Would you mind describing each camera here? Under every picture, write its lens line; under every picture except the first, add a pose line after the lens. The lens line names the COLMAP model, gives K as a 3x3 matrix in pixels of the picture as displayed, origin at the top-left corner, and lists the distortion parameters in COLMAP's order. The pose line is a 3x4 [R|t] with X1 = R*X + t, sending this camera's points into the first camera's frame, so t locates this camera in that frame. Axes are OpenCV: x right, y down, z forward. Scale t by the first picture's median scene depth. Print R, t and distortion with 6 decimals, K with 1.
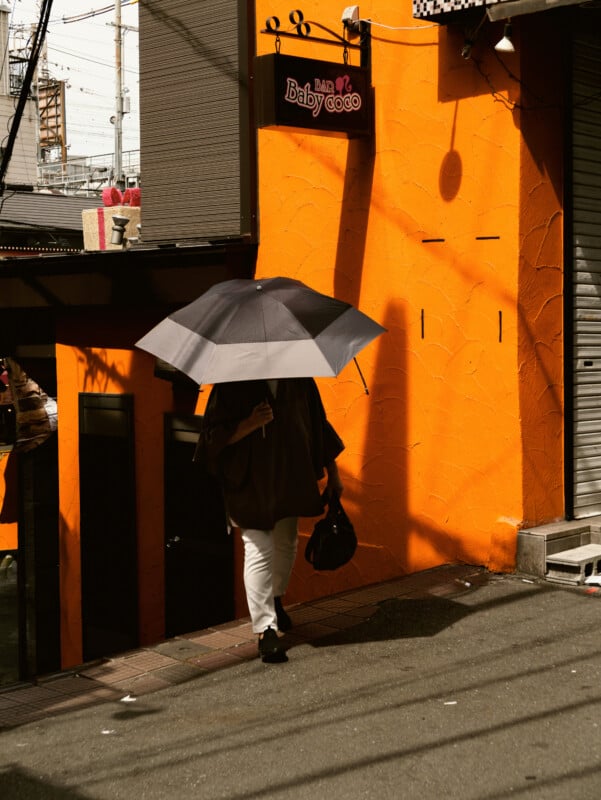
lens RADIAL K [[1304.3, 0, 300.9], [0, 1304.3, 400.2], [0, 0, 1]] dist [-0.090502, 0.000000]
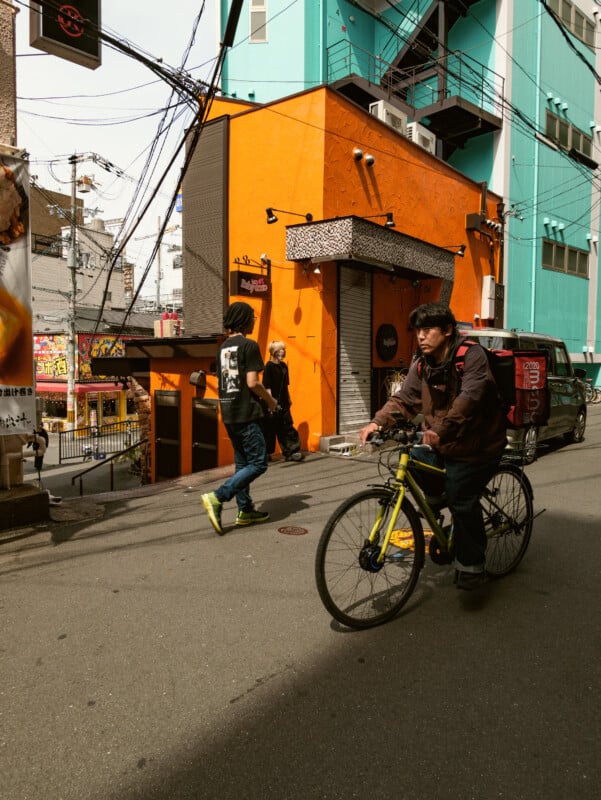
lens RADIAL K [[689.6, 0, 300.5], [0, 689.6, 400.4], [0, 0, 1]] dist [-0.001918, -0.000889]
pose [[0.991731, 0.013697, 0.127605, -0.071497], [-0.010759, 0.999662, -0.023687, 0.052778], [-0.127886, 0.022118, 0.991542, -0.510454]]
